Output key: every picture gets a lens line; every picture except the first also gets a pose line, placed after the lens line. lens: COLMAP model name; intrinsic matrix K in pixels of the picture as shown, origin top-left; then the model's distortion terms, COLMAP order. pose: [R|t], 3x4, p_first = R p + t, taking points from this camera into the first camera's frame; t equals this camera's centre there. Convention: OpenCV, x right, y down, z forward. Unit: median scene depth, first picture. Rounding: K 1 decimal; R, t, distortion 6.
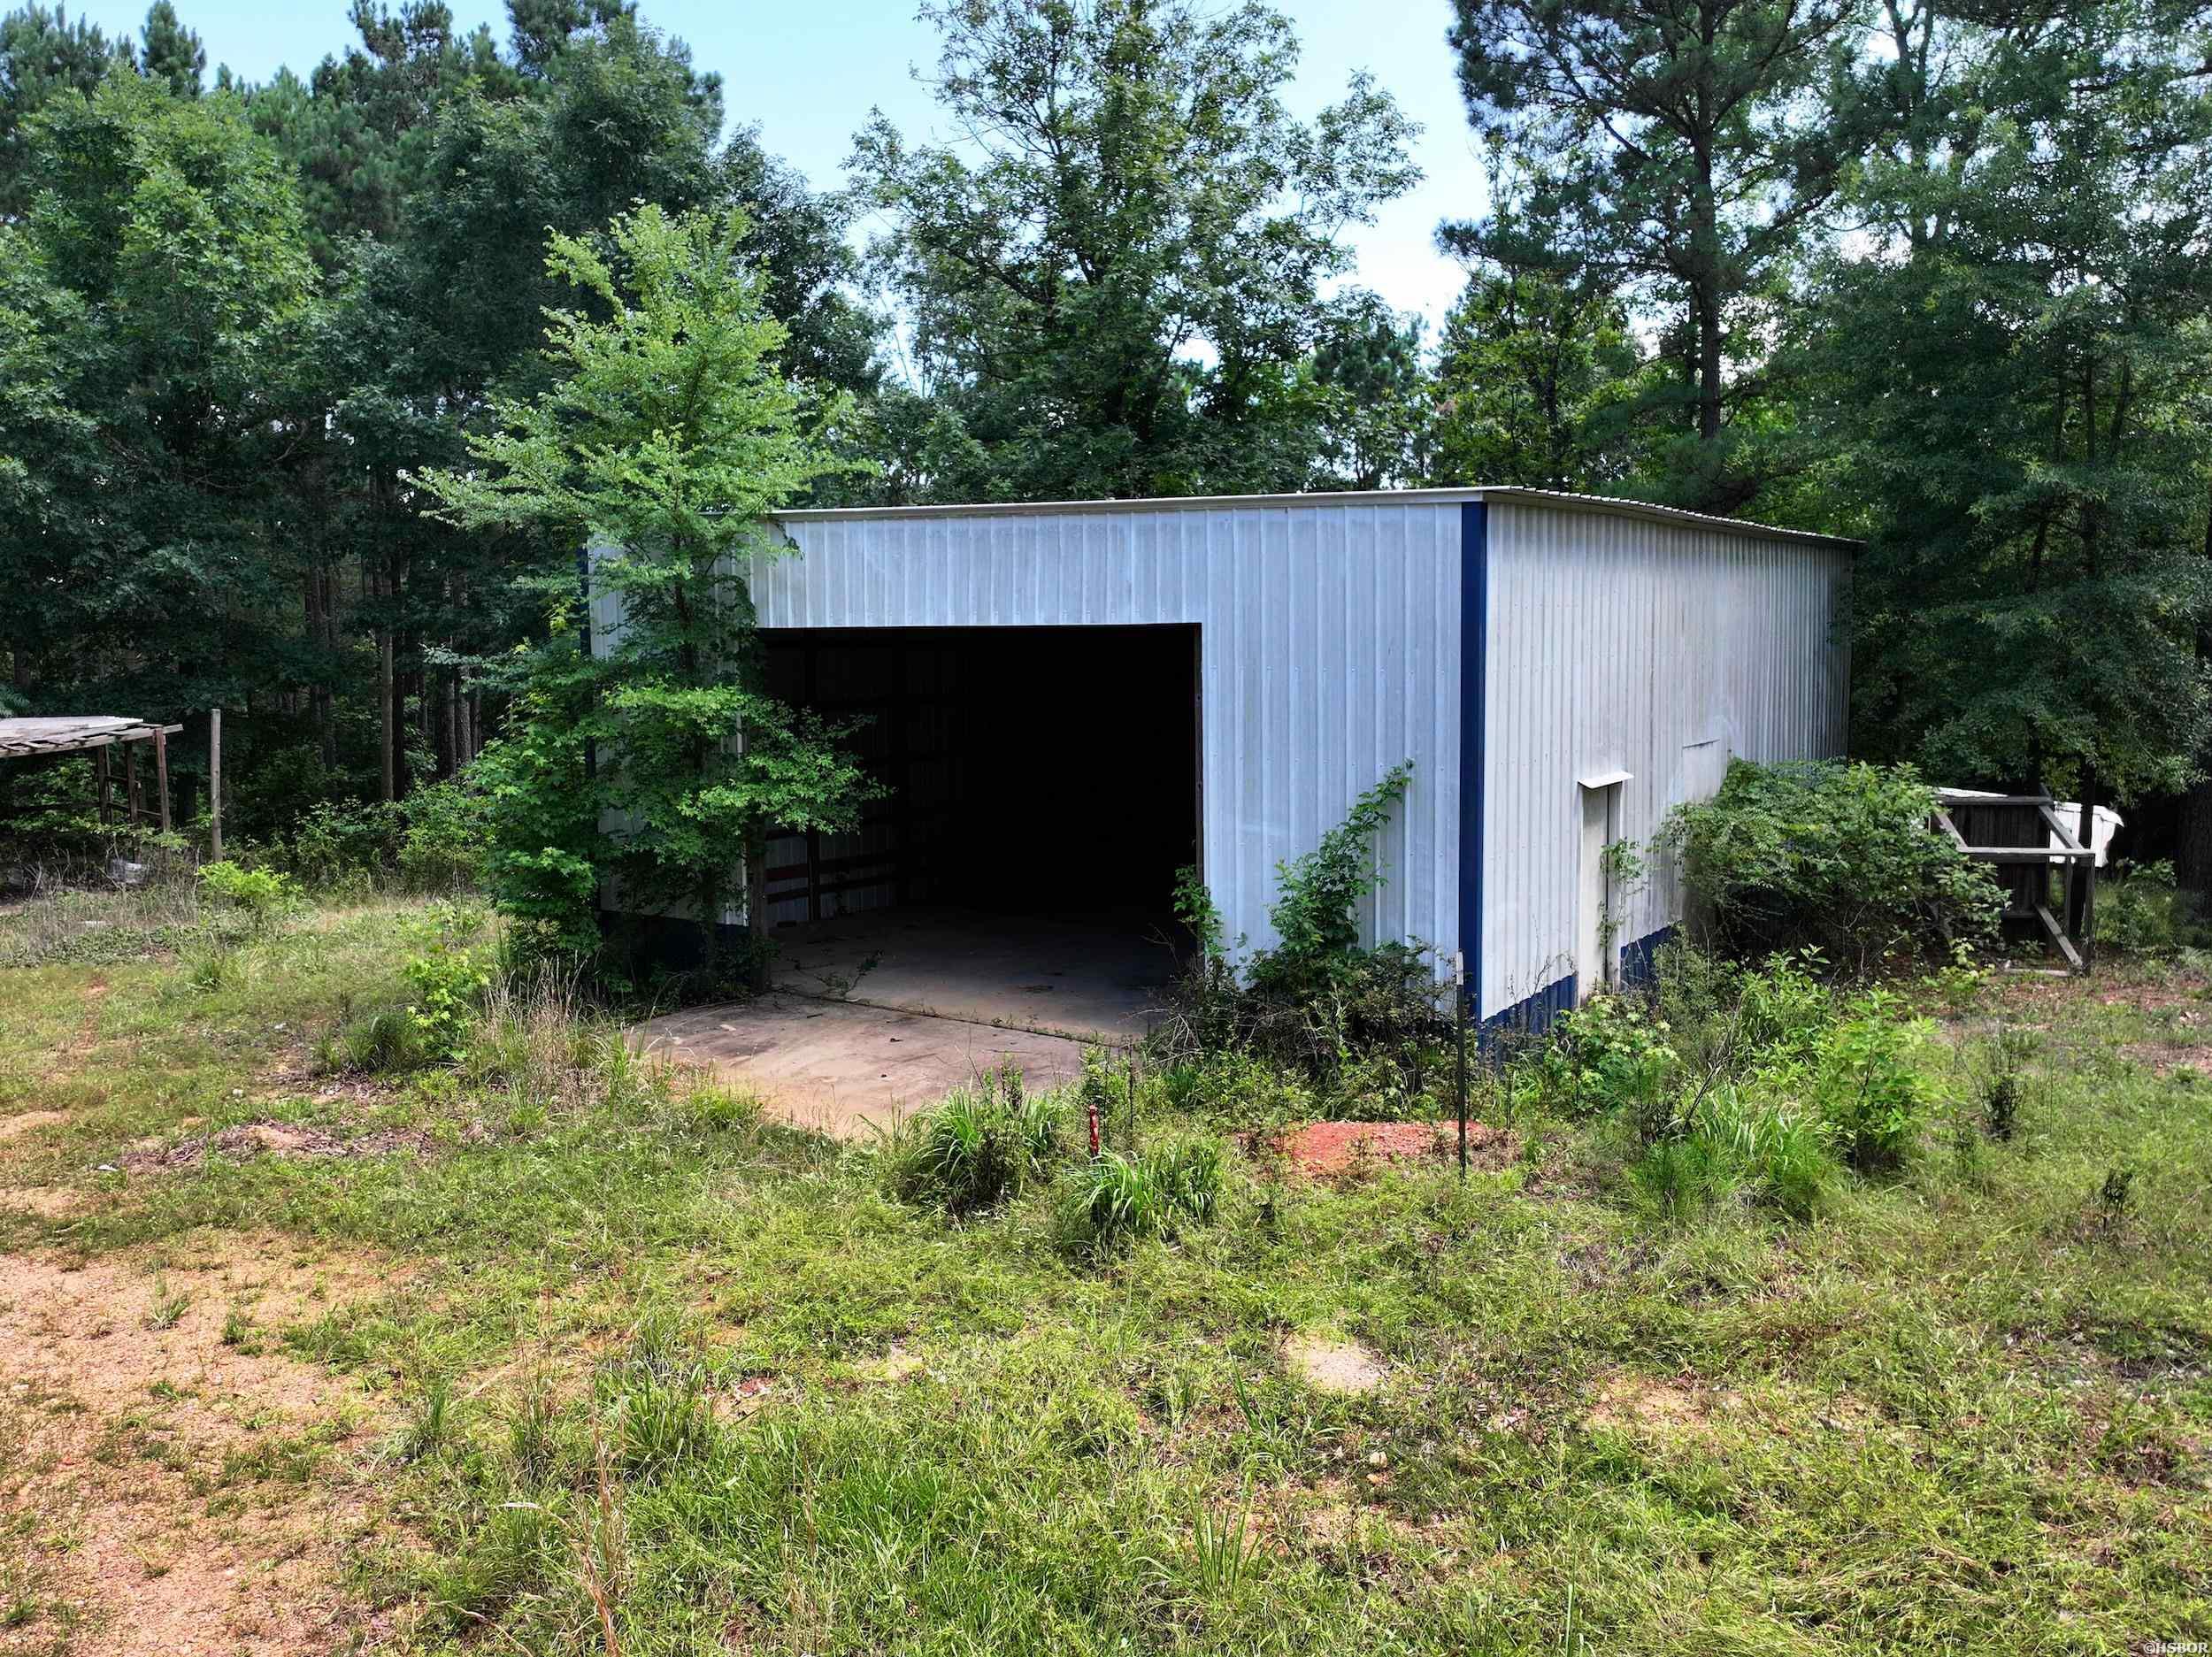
lens RADIAL K [[1757.9, 0, 1103.7], [0, 1757.9, 813.1], [0, 0, 1]] dist [0.005775, 0.019262]
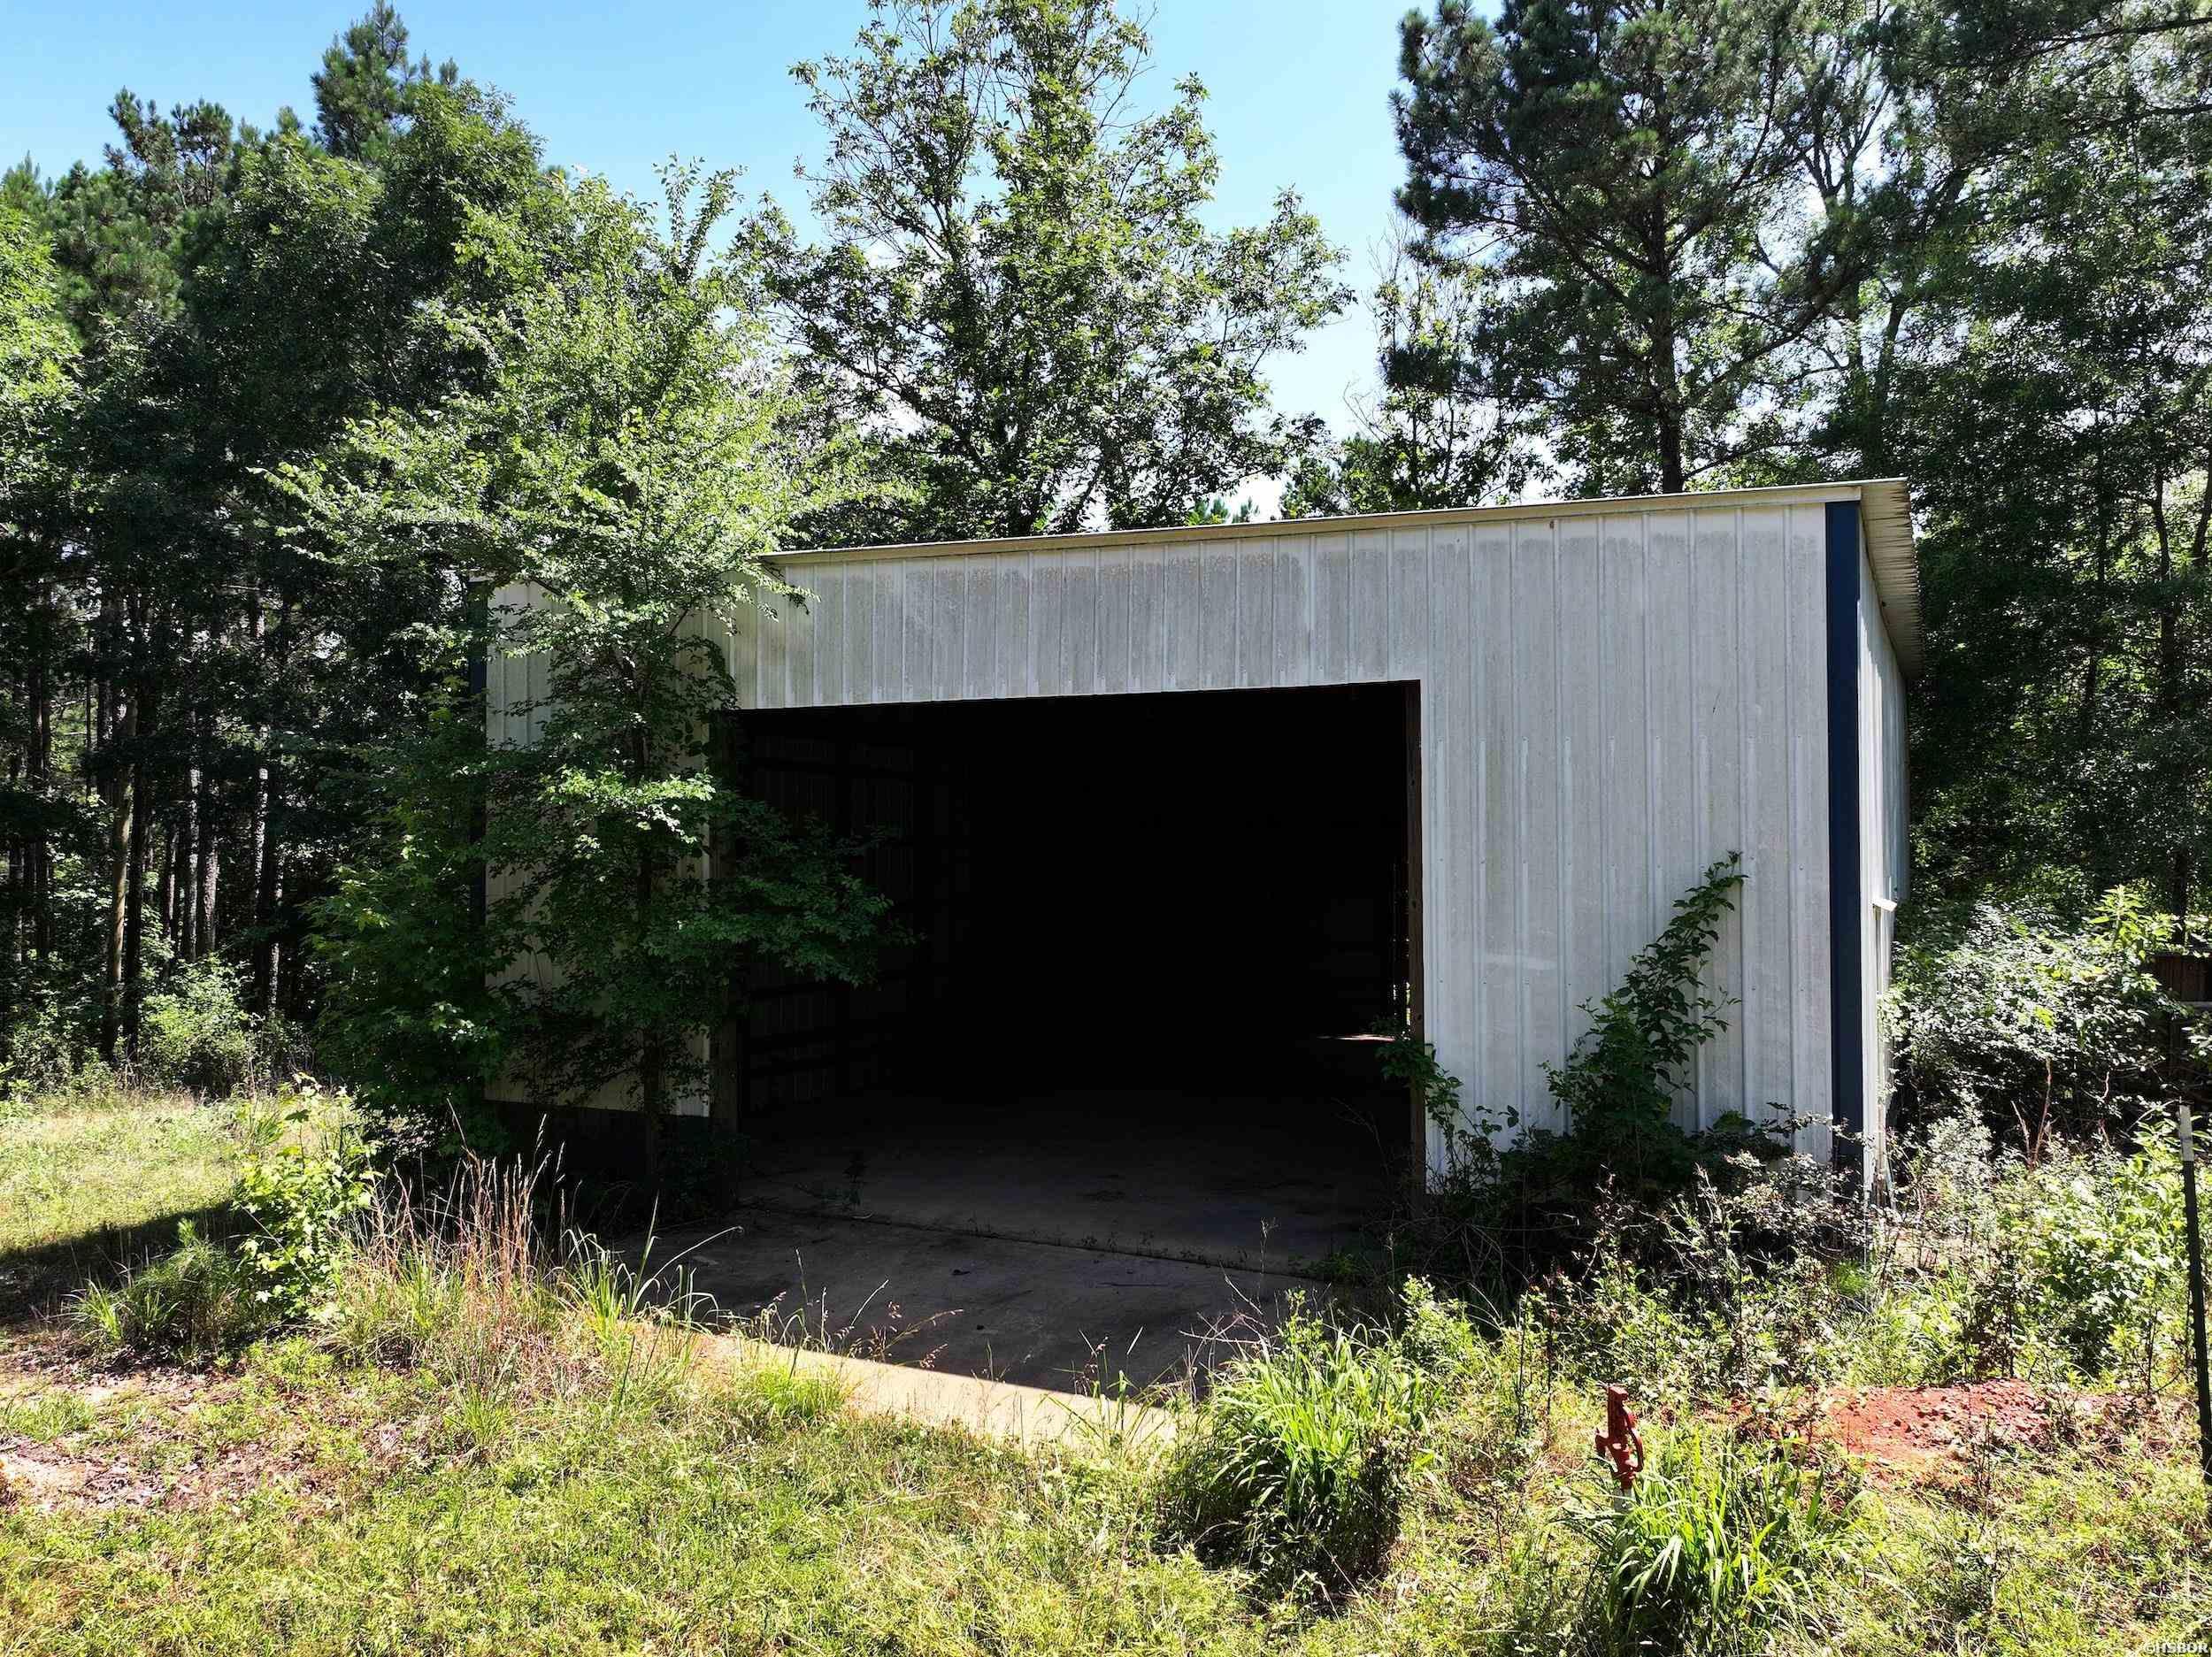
lens RADIAL K [[1757.9, 0, 1110.1], [0, 1757.9, 844.4], [0, 0, 1]] dist [0.005775, 0.019262]
pose [[0.990357, 0.006273, 0.138398, -0.144538], [0.007431, 0.995131, -0.098277, 0.025541], [-0.138341, 0.098358, 0.985488, 0.254367]]
